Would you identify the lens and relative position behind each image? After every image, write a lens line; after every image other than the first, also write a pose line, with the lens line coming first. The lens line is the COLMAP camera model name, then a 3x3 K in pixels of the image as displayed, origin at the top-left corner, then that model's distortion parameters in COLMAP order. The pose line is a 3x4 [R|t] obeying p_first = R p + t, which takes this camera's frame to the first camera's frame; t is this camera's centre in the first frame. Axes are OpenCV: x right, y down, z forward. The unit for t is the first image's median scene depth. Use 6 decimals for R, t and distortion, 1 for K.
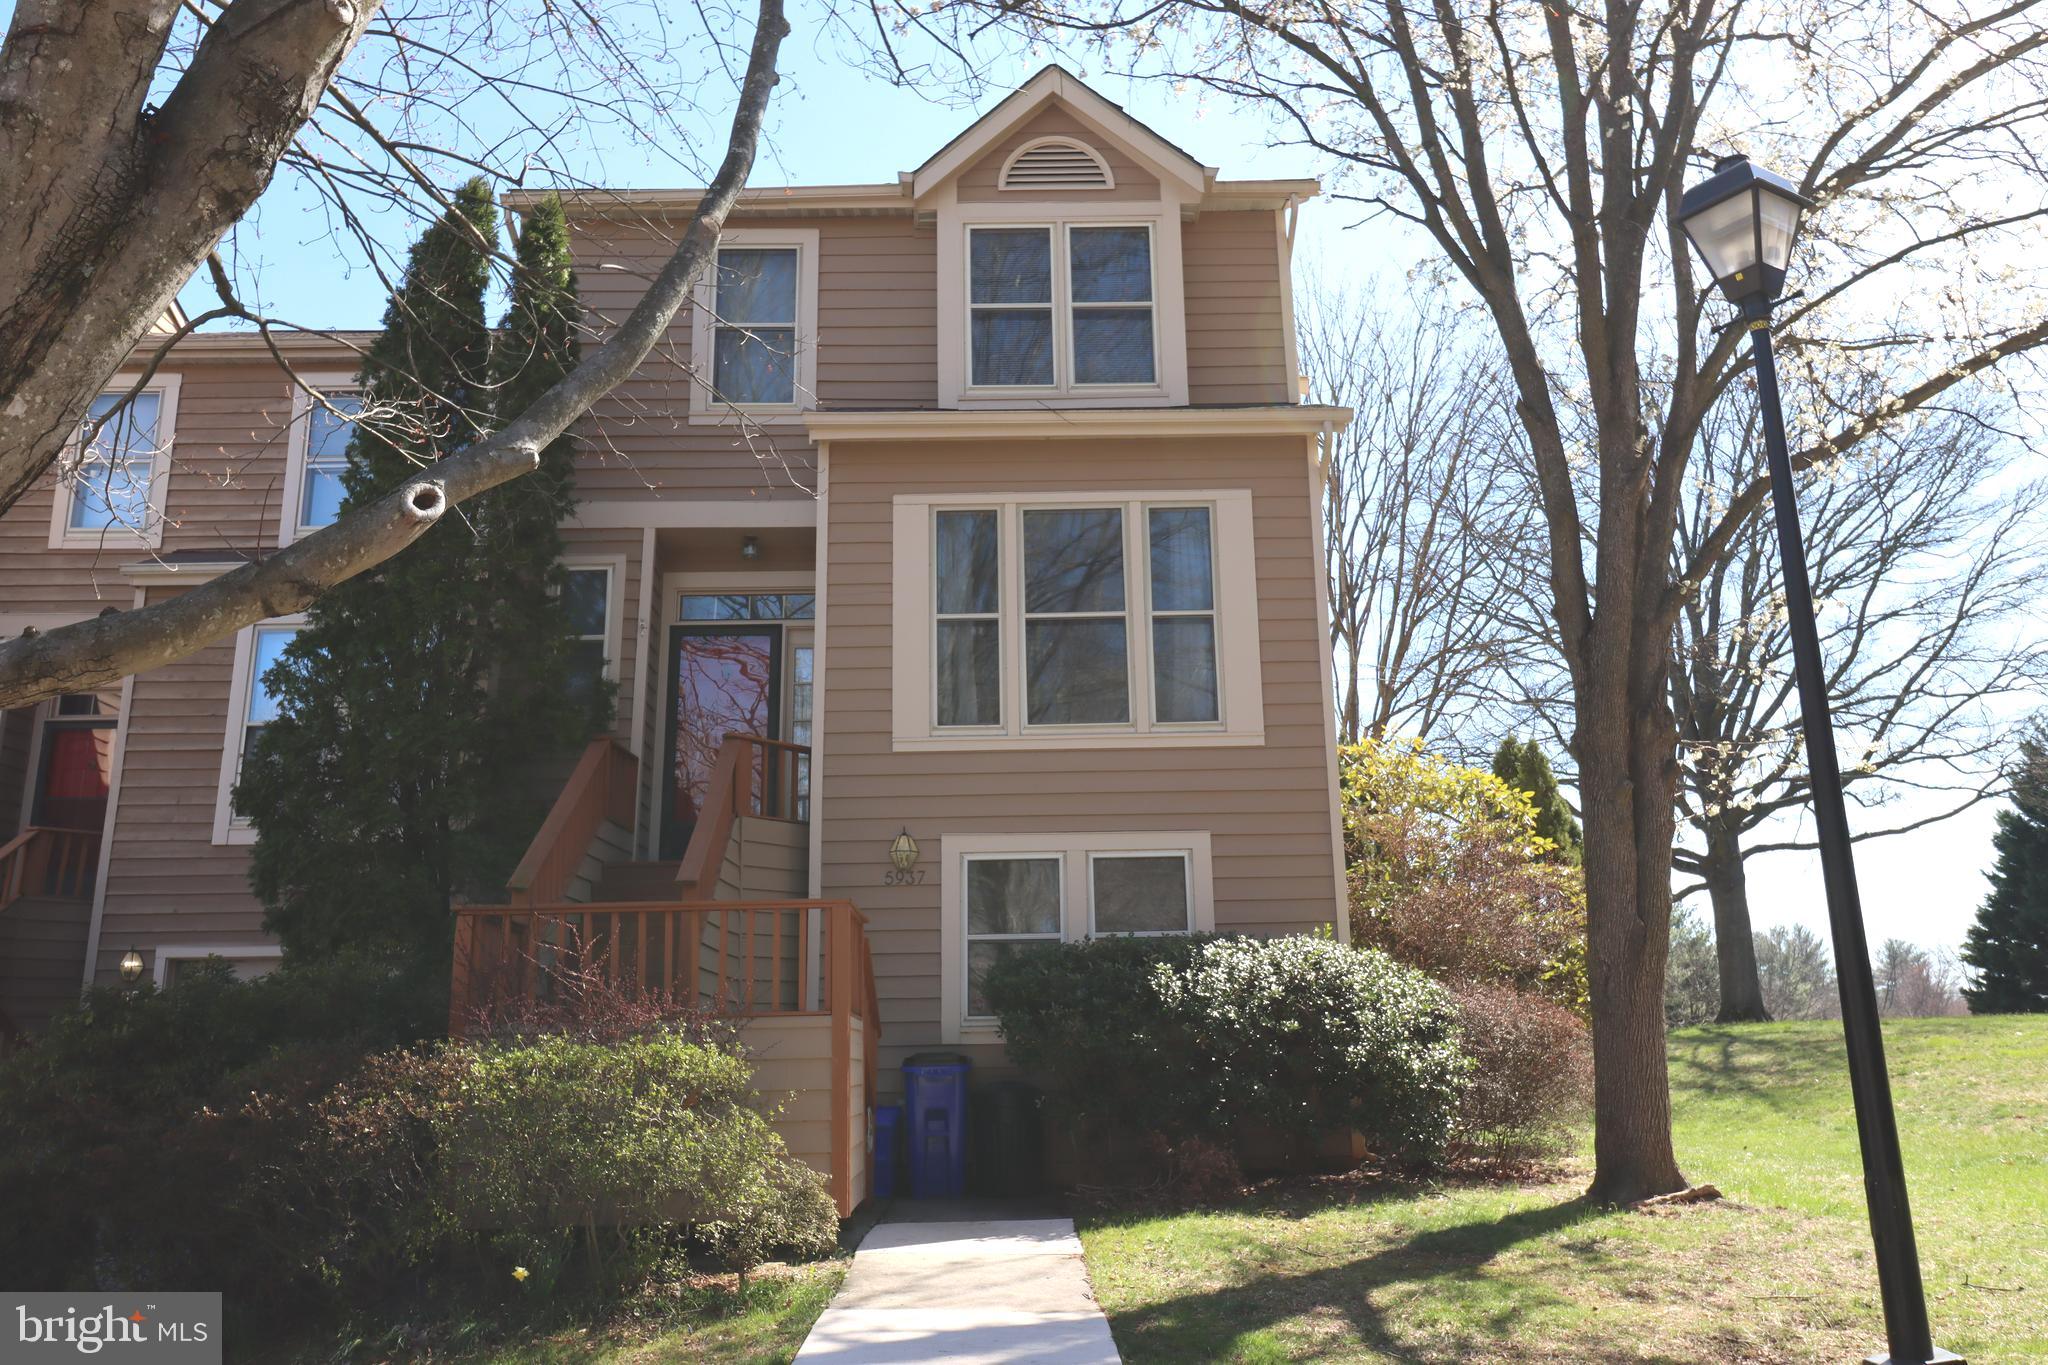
lens RADIAL K [[1578.1, 0, 1021.4], [0, 1578.1, 675.8], [0, 0, 1]] dist [0.005181, -0.005344]
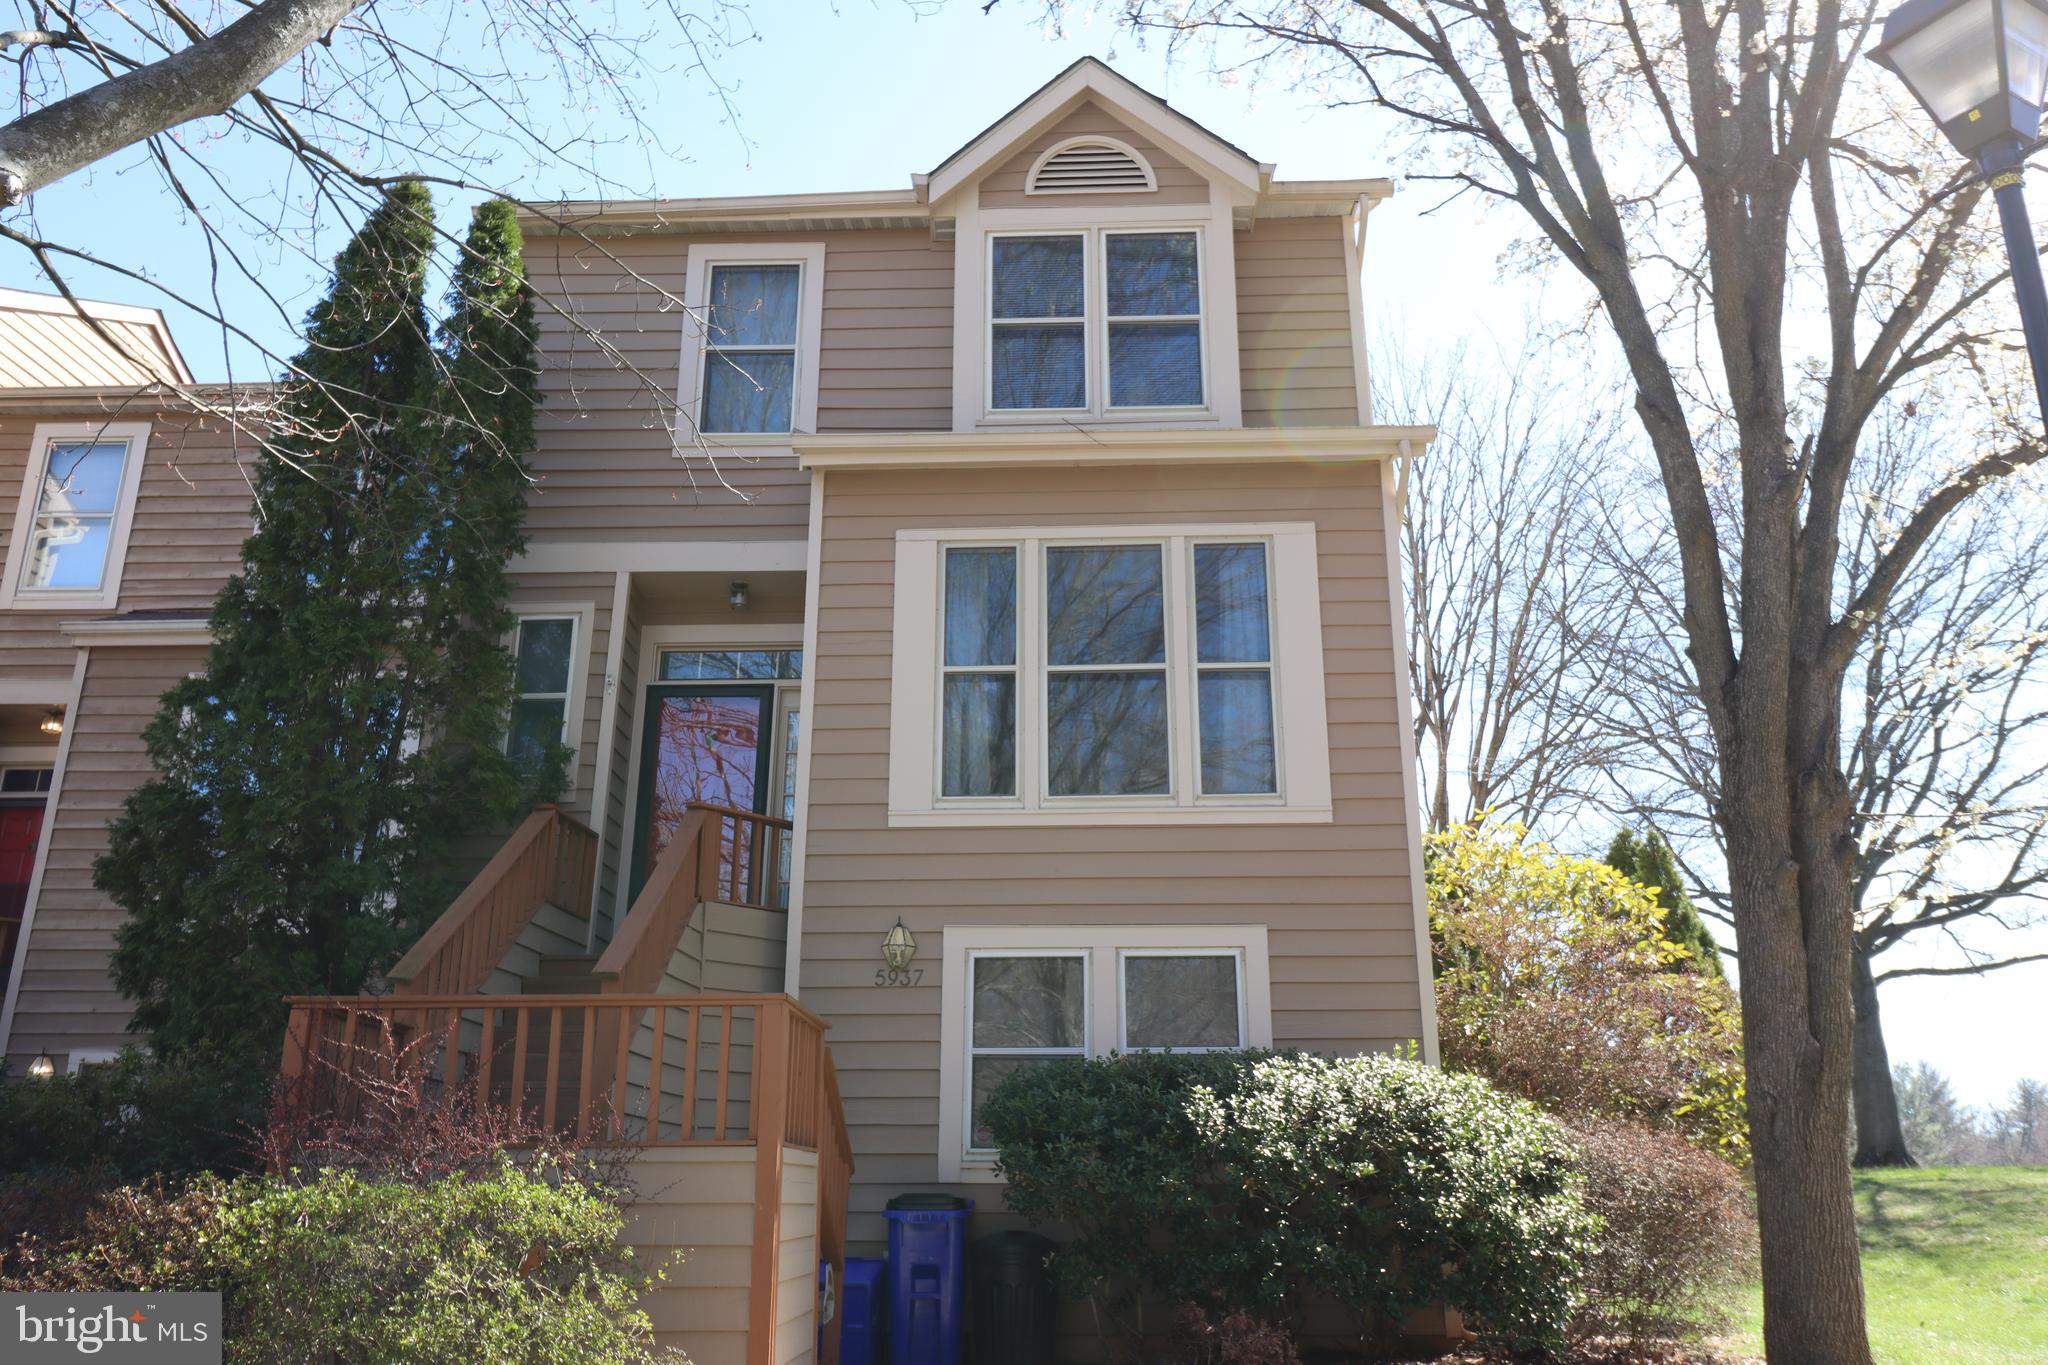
lens RADIAL K [[1578.1, 0, 1021.4], [0, 1578.1, 675.8], [0, 0, 1]] dist [0.005181, -0.005344]
pose [[0.998517, 0.001984, -0.054412, 0.033487], [-0.006077, 0.997152, -0.075172, 0.028711], [0.054108, 0.075391, 0.995685, 0.148085]]
